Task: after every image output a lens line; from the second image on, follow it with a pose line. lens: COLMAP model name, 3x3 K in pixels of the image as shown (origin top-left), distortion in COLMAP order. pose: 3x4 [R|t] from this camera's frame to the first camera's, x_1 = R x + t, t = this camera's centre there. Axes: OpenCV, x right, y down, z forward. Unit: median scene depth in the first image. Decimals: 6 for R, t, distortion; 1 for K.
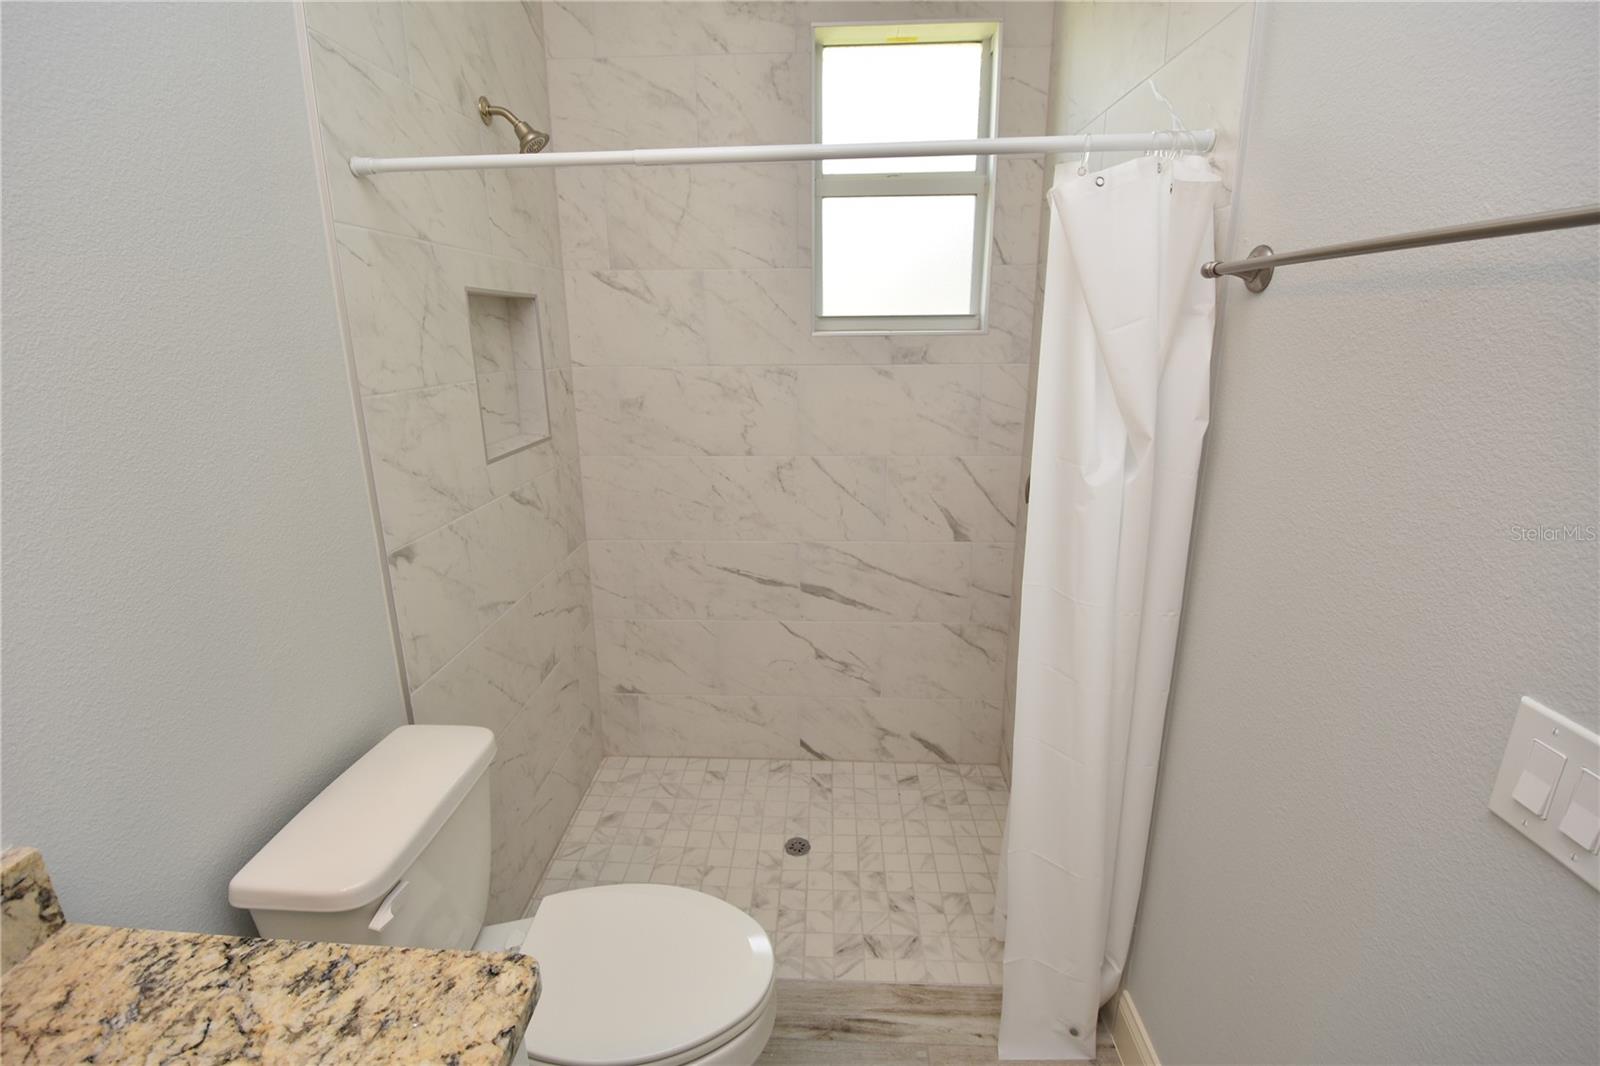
lens RADIAL K [[702.4, 0, 795.1], [0, 702.4, 512.3], [0, 0, 1]] dist [0.009452, -0.020225]
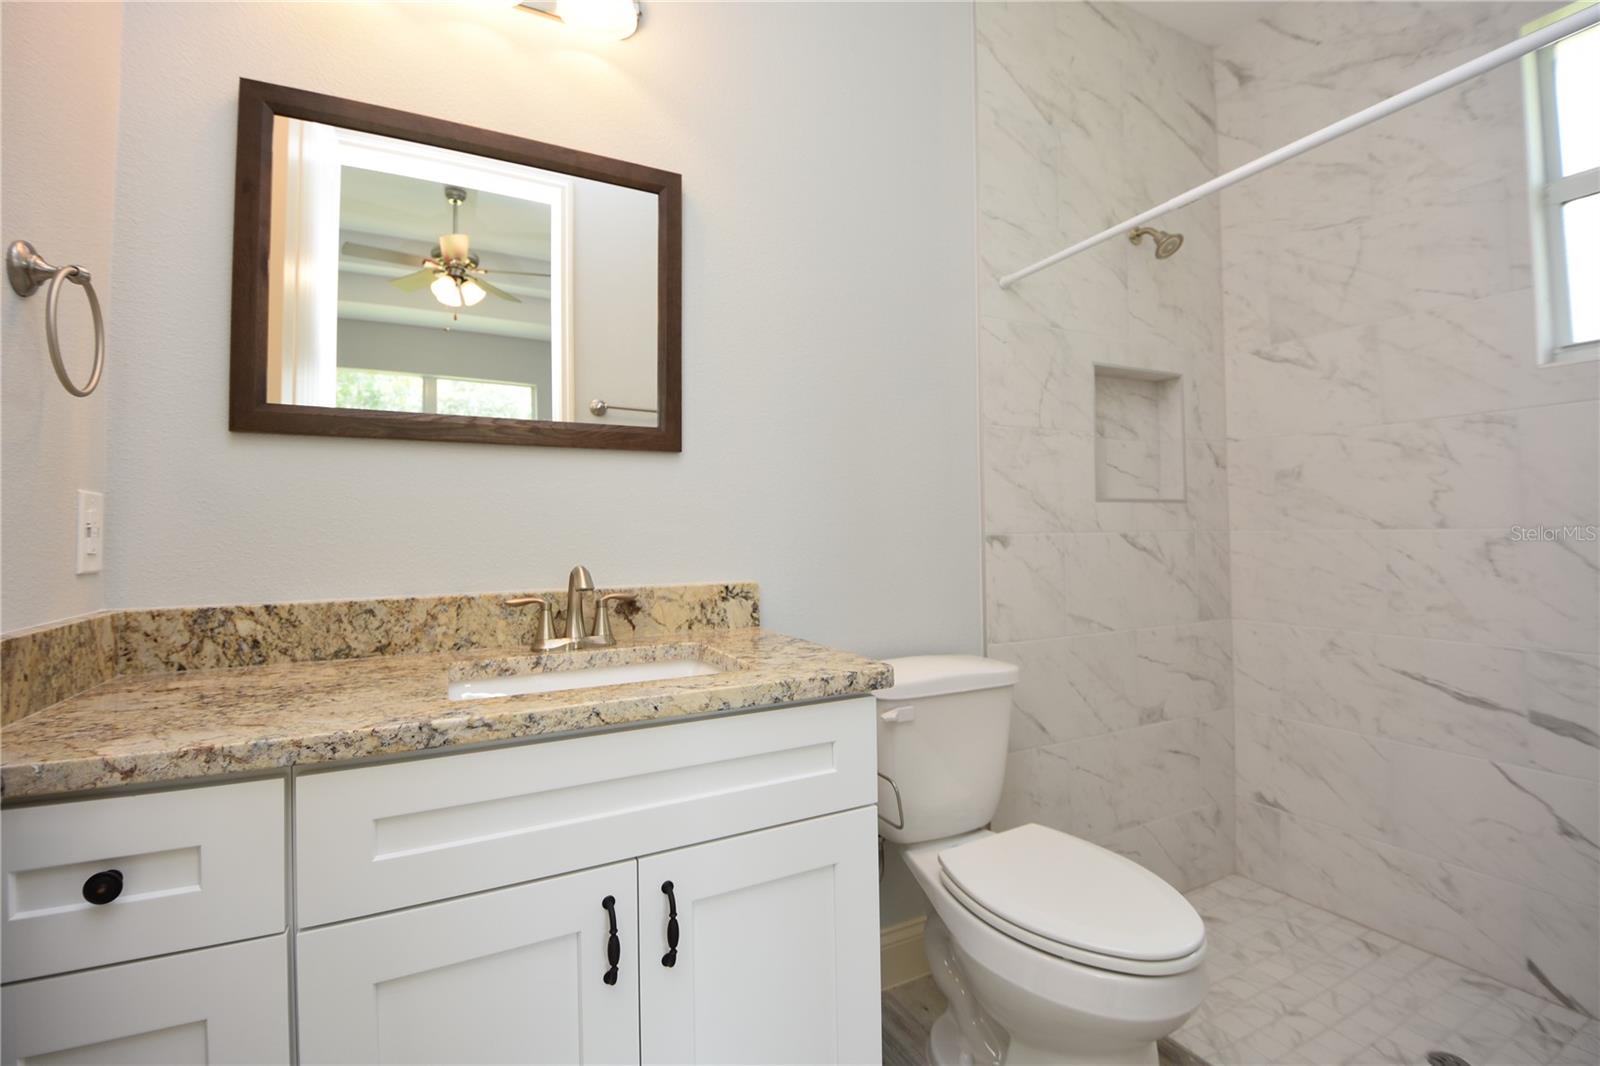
lens RADIAL K [[702.4, 0, 795.1], [0, 702.4, 512.3], [0, 0, 1]] dist [0.009452, -0.020225]
pose [[0.490100, -0.022007, -0.871389, 0.278250], [-0.214417, 0.965921, -0.144991, 0.182656], [0.844883, 0.257900, 0.468679, 0.001517]]
